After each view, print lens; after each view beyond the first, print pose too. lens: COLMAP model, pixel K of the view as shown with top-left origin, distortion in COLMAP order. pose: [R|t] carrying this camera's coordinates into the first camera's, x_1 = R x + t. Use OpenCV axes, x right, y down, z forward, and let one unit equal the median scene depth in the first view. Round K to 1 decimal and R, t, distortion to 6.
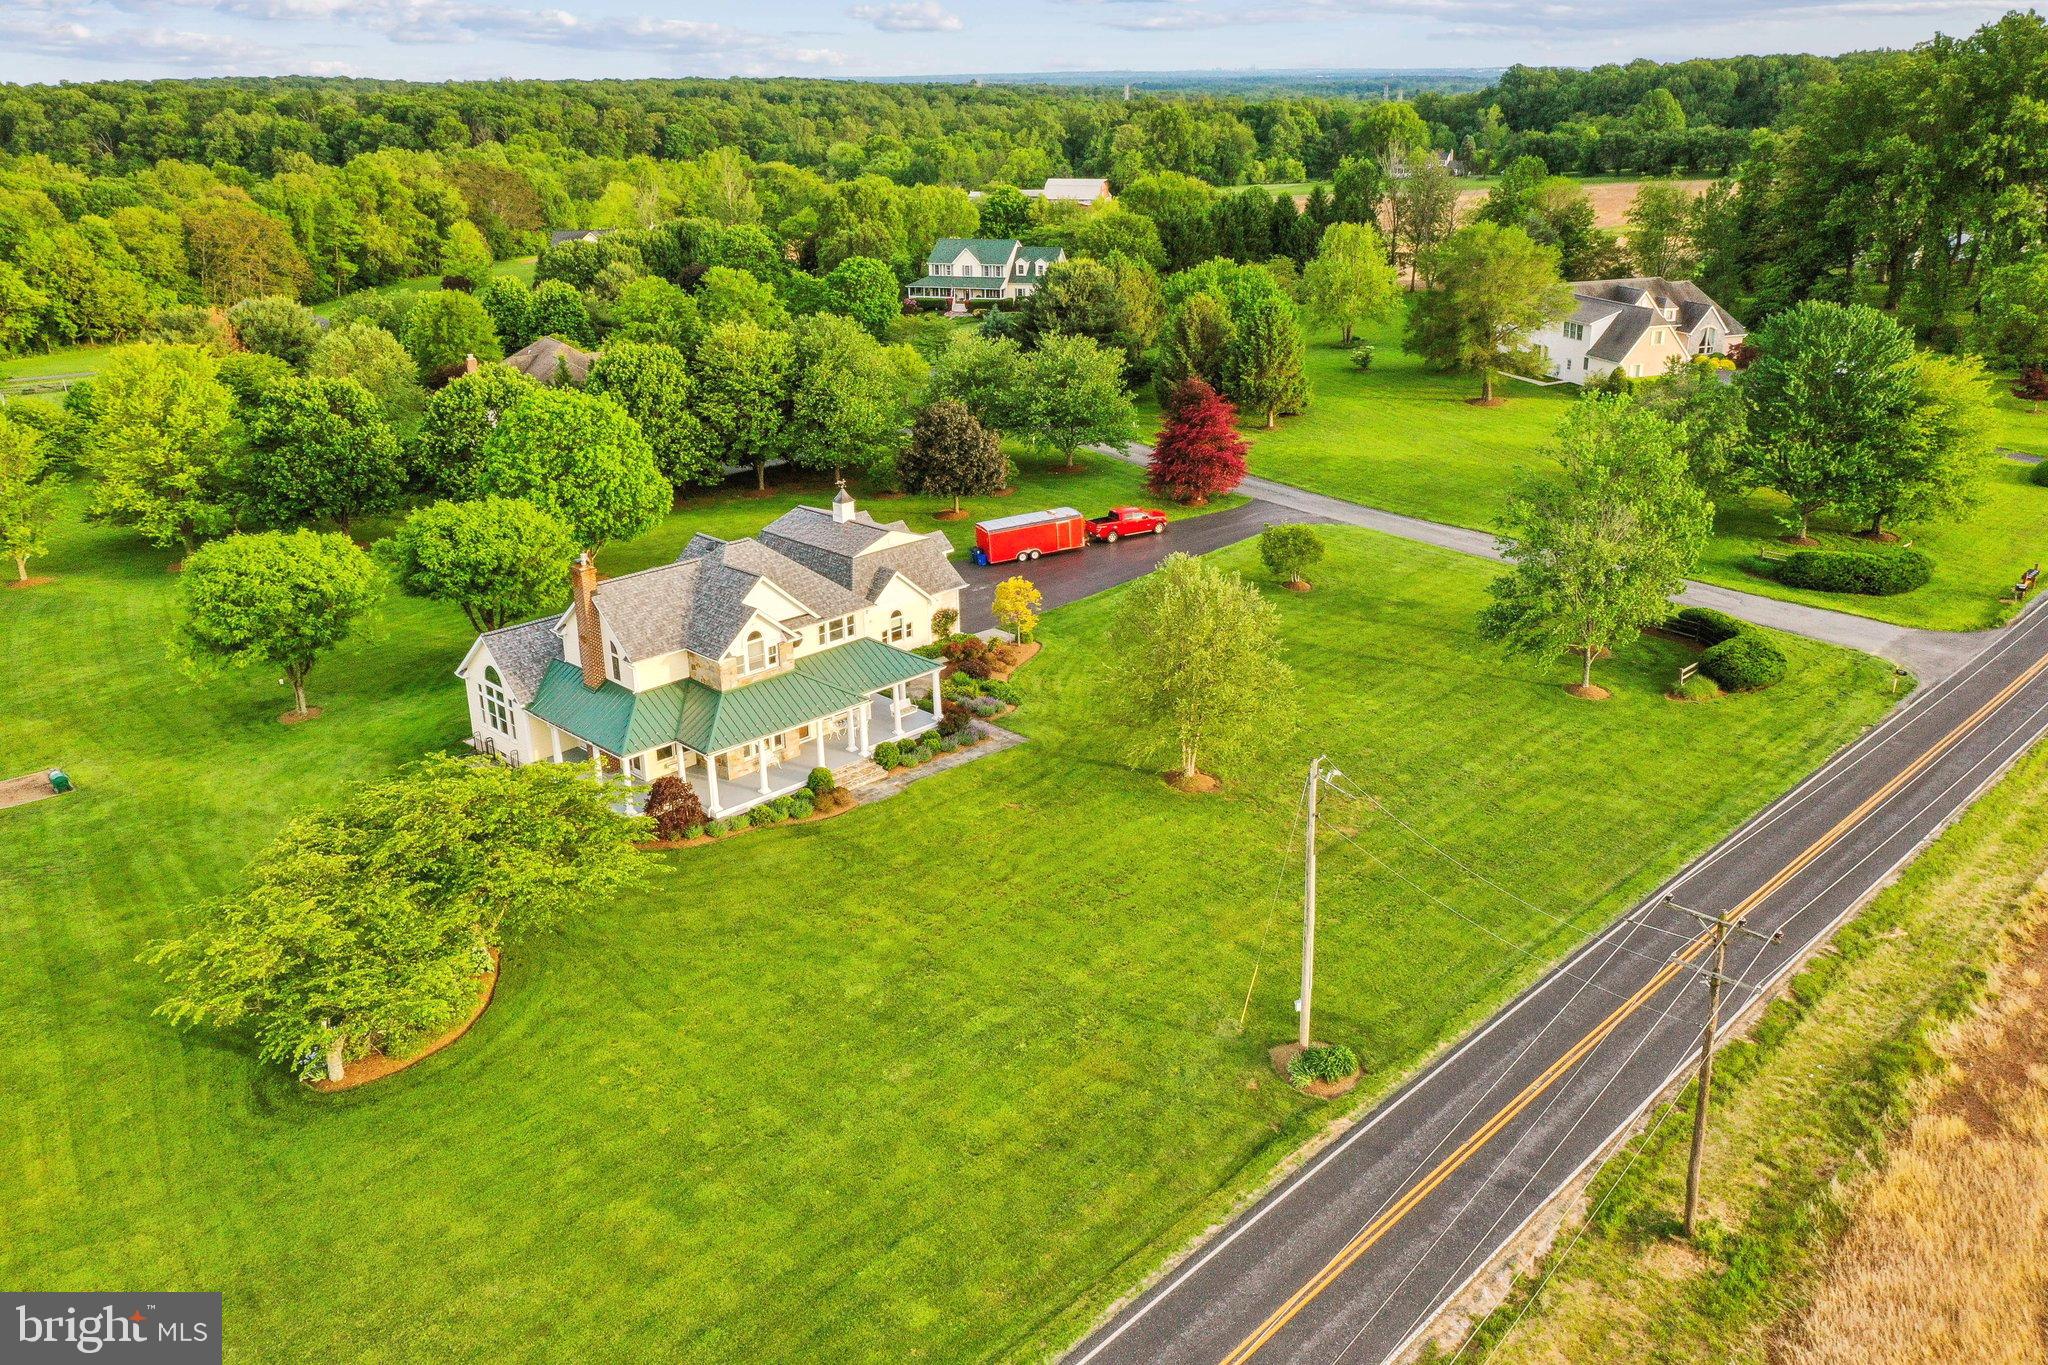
lens RADIAL K [[1642.9, 0, 1024.0], [0, 1642.9, 682.5], [0, 0, 1]] dist [0.003125, -0.003741]
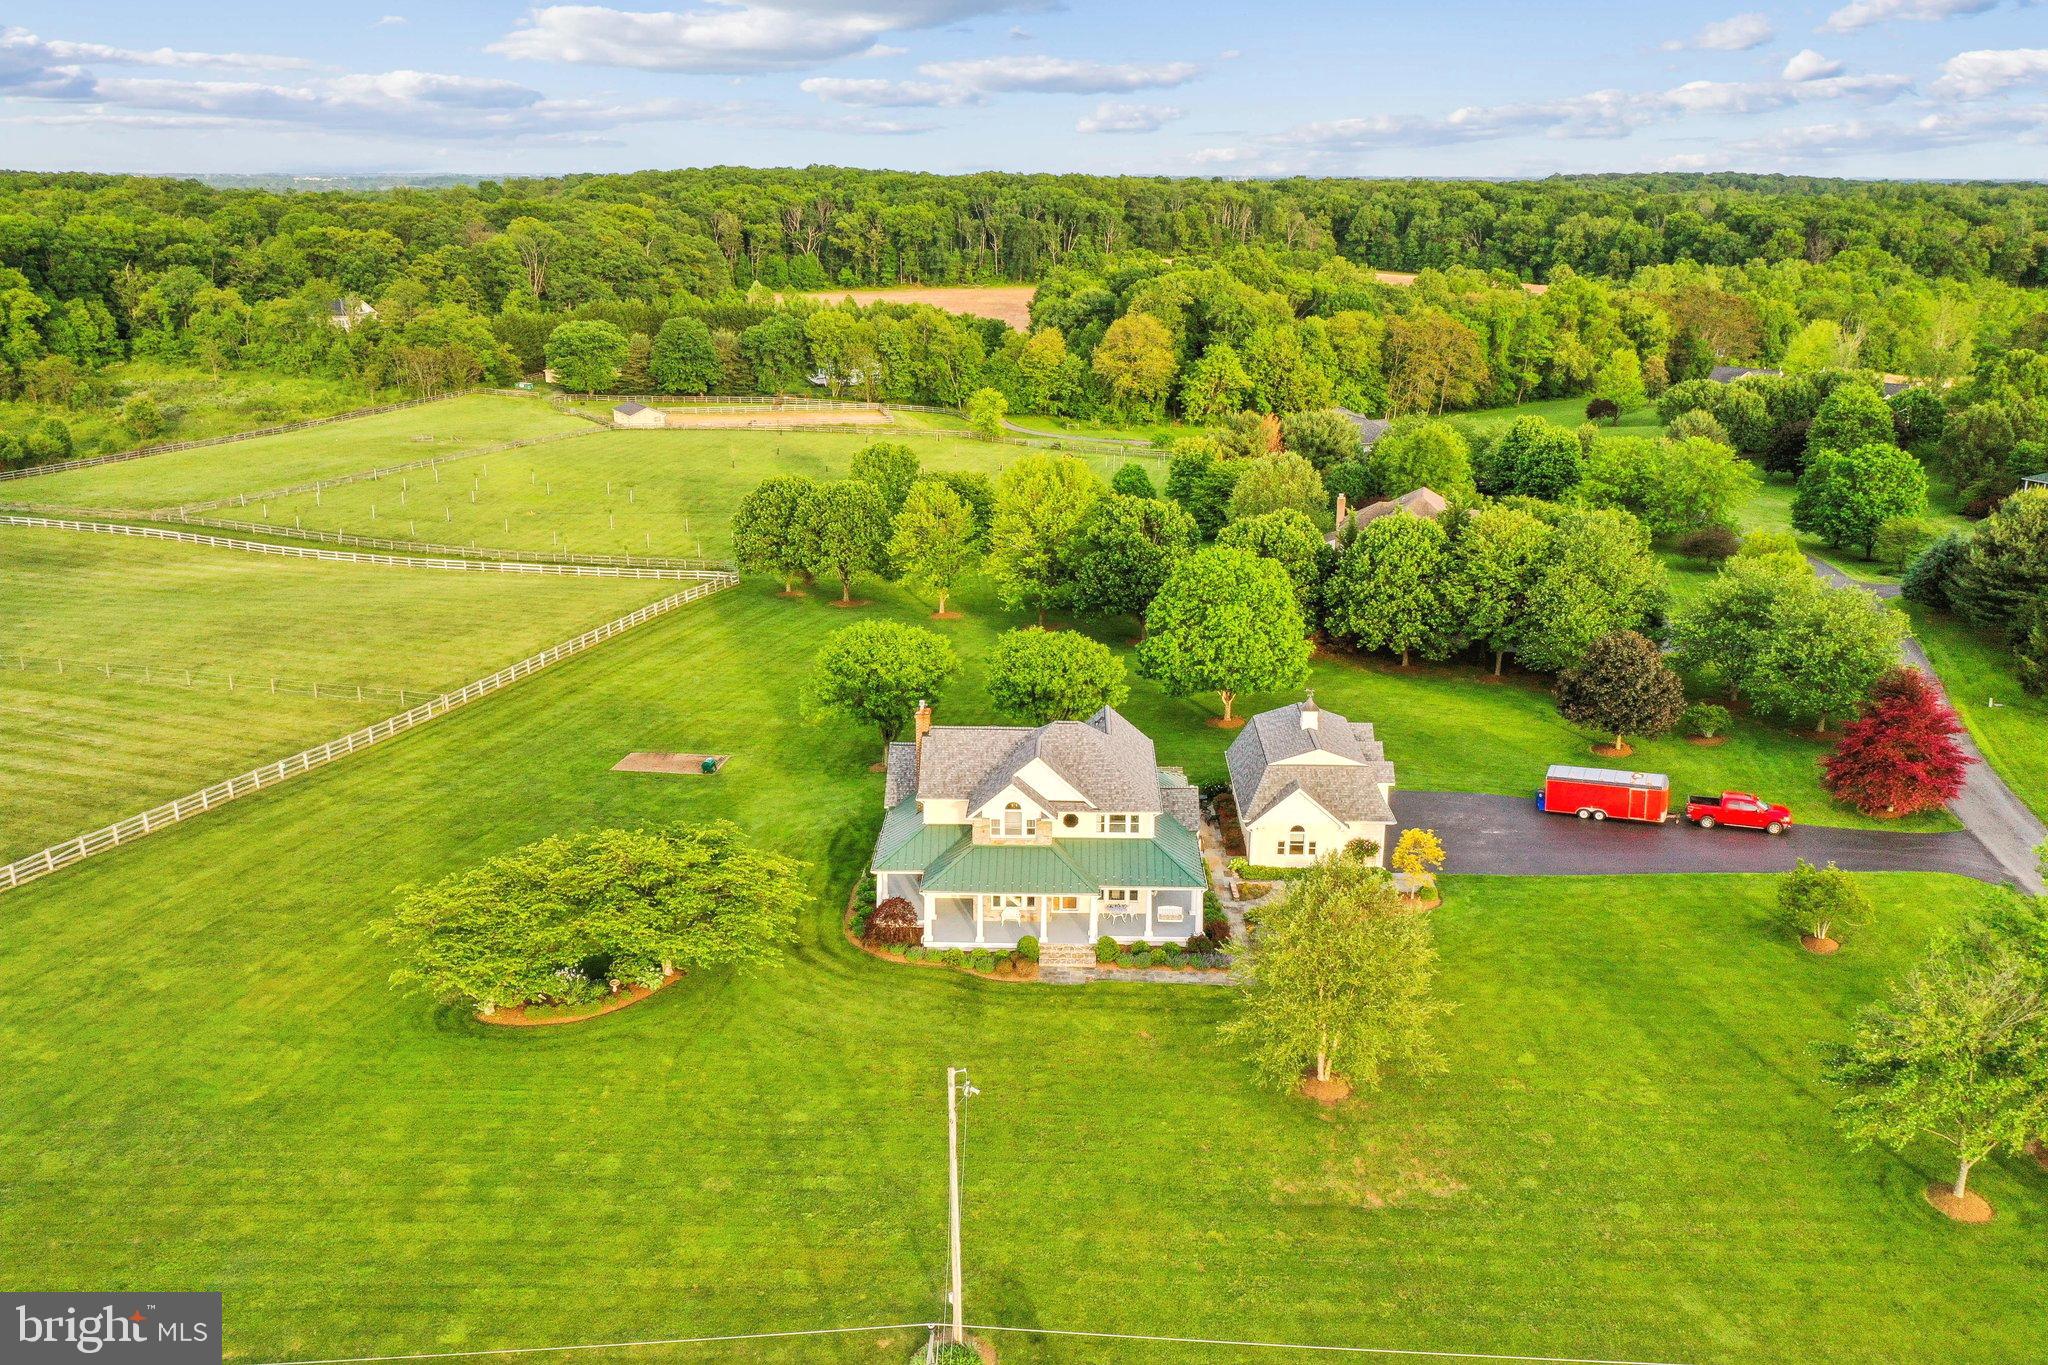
lens RADIAL K [[1624.1, 0, 1018.7], [0, 1624.1, 683.2], [0, 0, 1]] dist [0.000245, -0.001369]
pose [[0.685382, 0.234853, -0.689272, 0.355539], [-0.265153, 0.962070, 0.064146, -0.109890], [0.678193, 0.138798, 0.721658, 0.107020]]
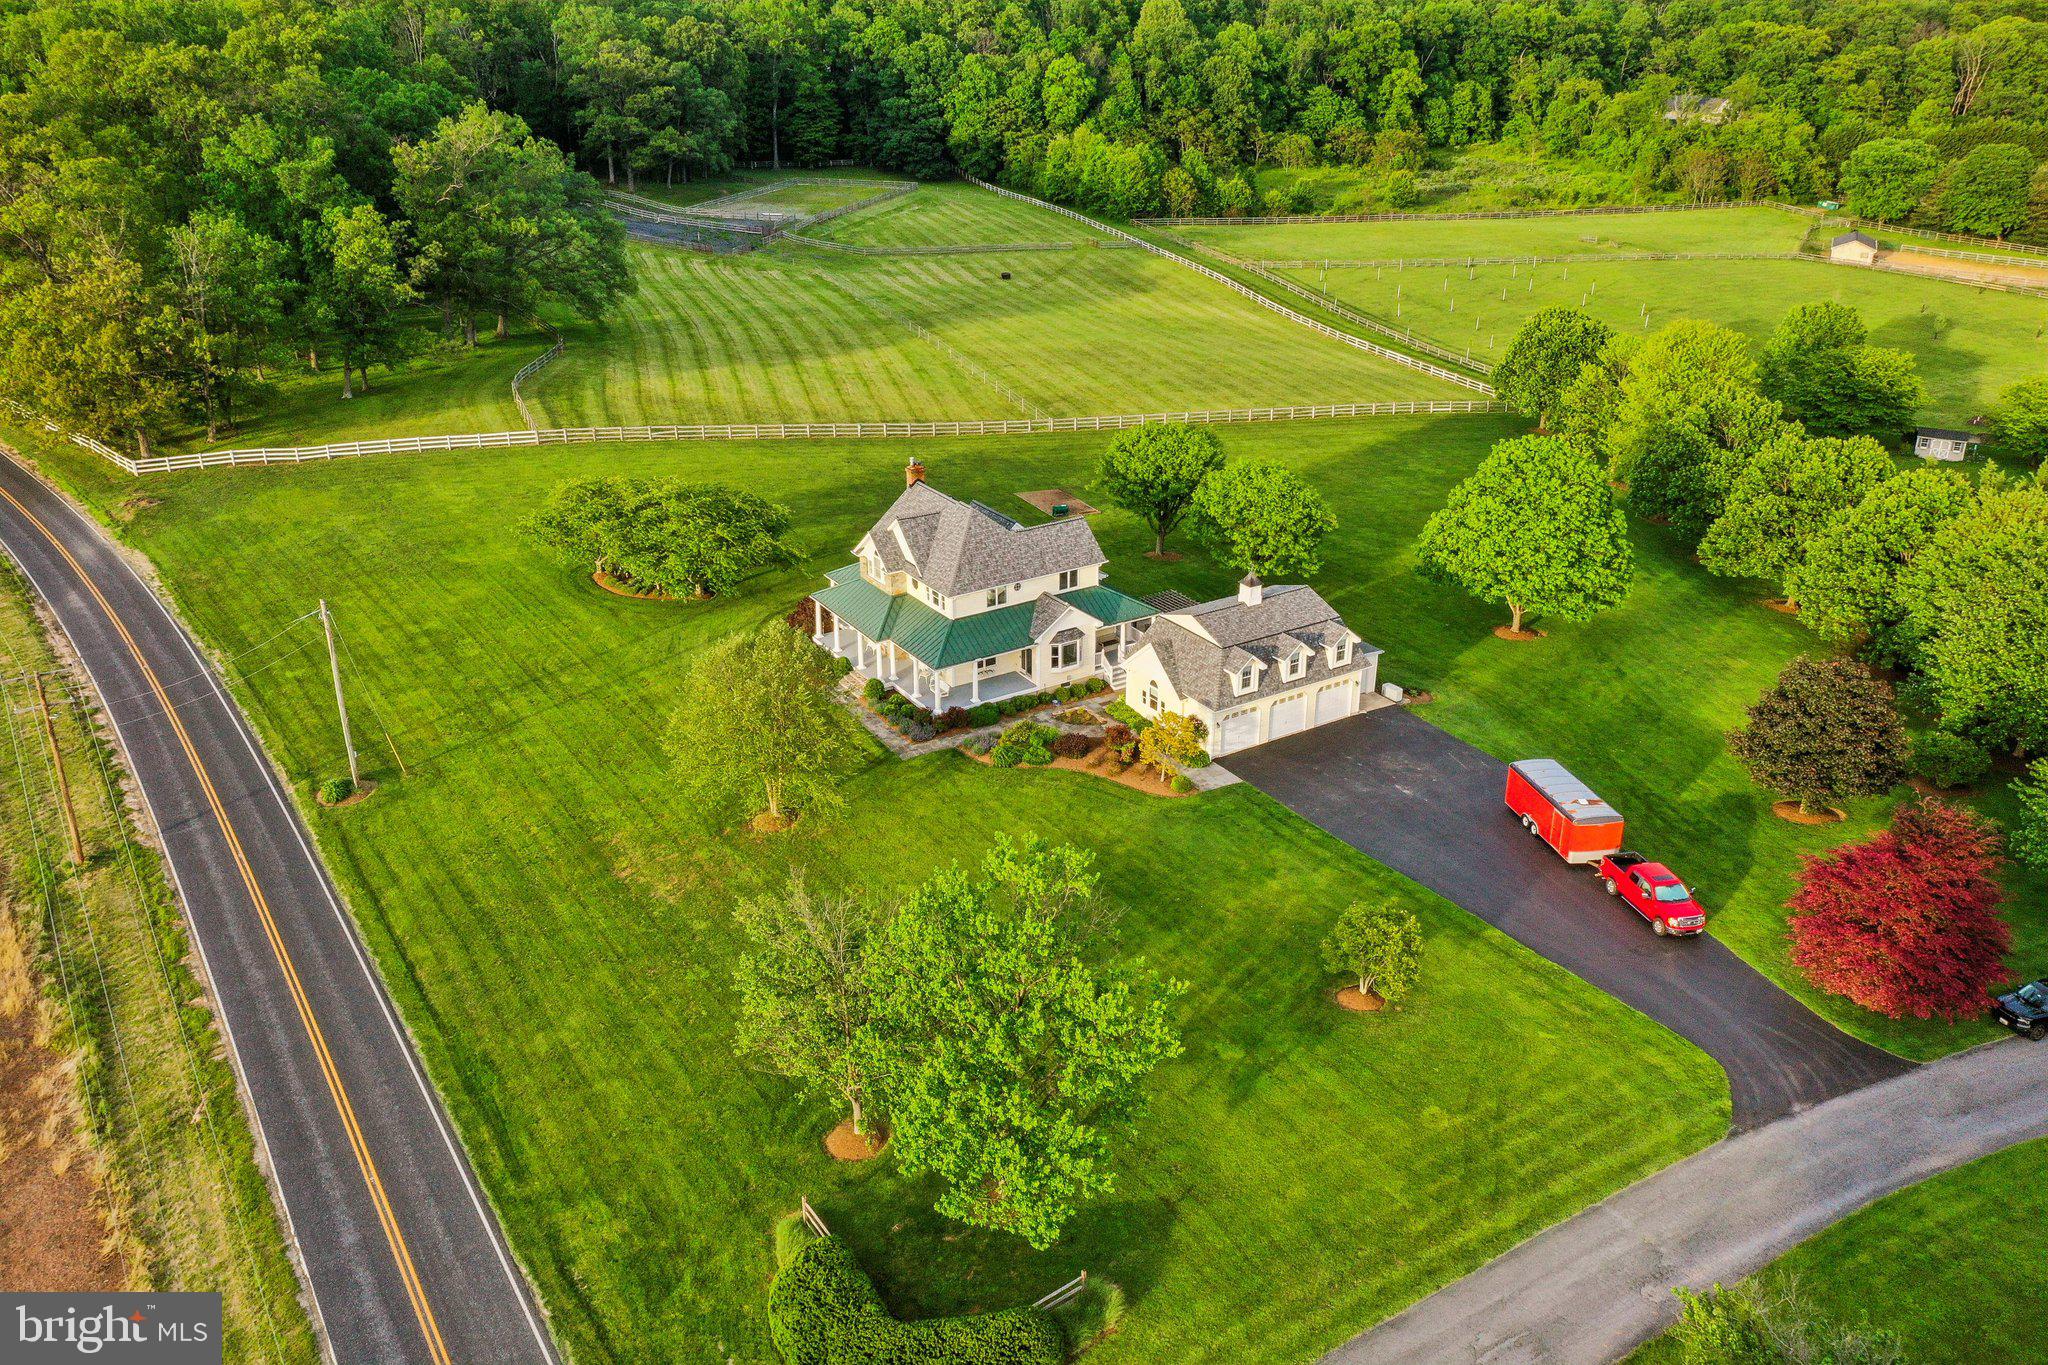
lens RADIAL K [[1607.7, 0, 1024.0], [0, 1607.7, 682.5], [0, 0, 1]] dist [0.001361, -0.004048]
pose [[-0.216348, 0.417885, -0.882364, 0.607653], [-0.335778, 0.816788, 0.469159, -0.358734], [0.916759, 0.397780, -0.036394, 0.718213]]
